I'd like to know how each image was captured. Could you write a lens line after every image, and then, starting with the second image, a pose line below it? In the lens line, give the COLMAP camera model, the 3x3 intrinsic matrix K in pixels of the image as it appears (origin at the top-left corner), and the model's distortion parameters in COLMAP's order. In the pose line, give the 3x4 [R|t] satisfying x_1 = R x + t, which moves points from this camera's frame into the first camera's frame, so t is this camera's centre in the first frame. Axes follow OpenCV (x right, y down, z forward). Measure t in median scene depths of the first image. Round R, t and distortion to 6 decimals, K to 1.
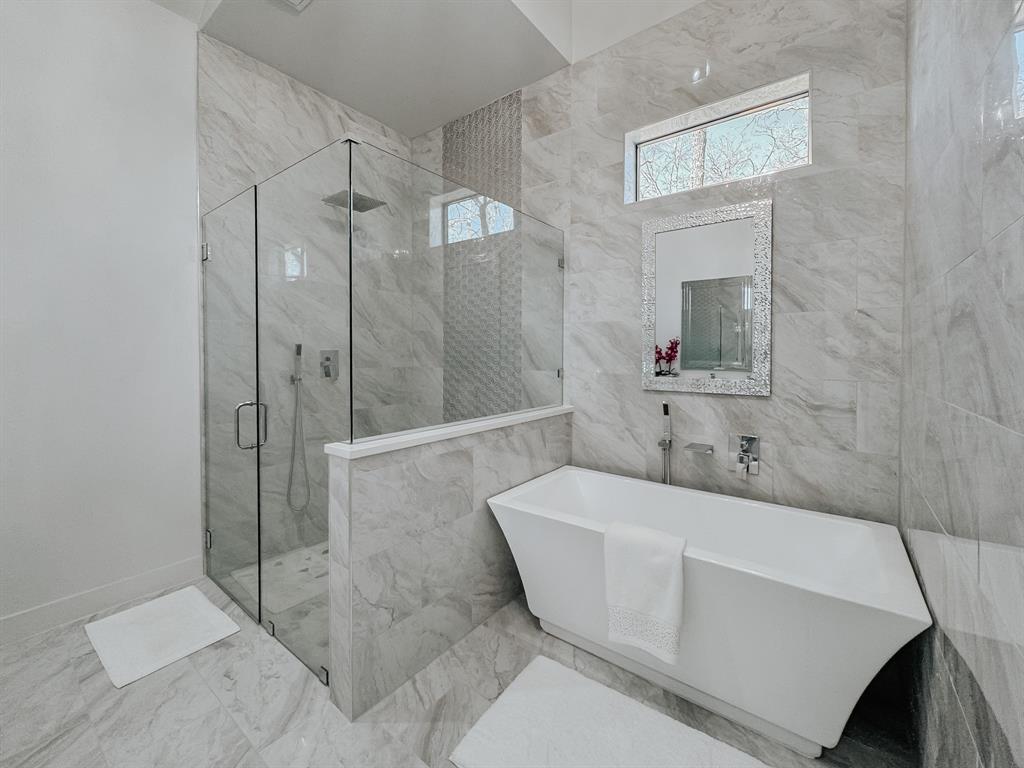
lens RADIAL K [[424.7, 0, 509.9], [0, 424.7, 364.7], [0, 0, 1]] dist [-0.002029, -0.000271]
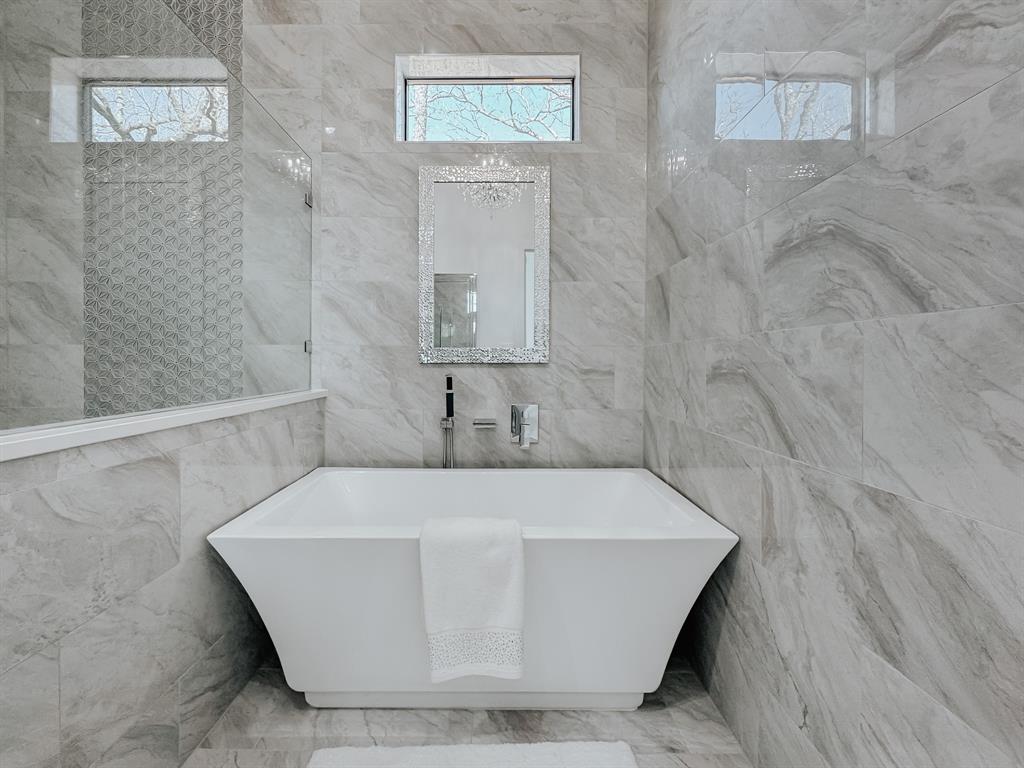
lens RADIAL K [[424.7, 0, 509.9], [0, 424.7, 364.7], [0, 0, 1]] dist [-0.002029, -0.000271]
pose [[0.791069, -0.006142, 0.611696, -0.073483], [0.010902, 0.999932, -0.004059, 0.074944], [-0.611629, 0.009880, 0.791083, 0.235537]]
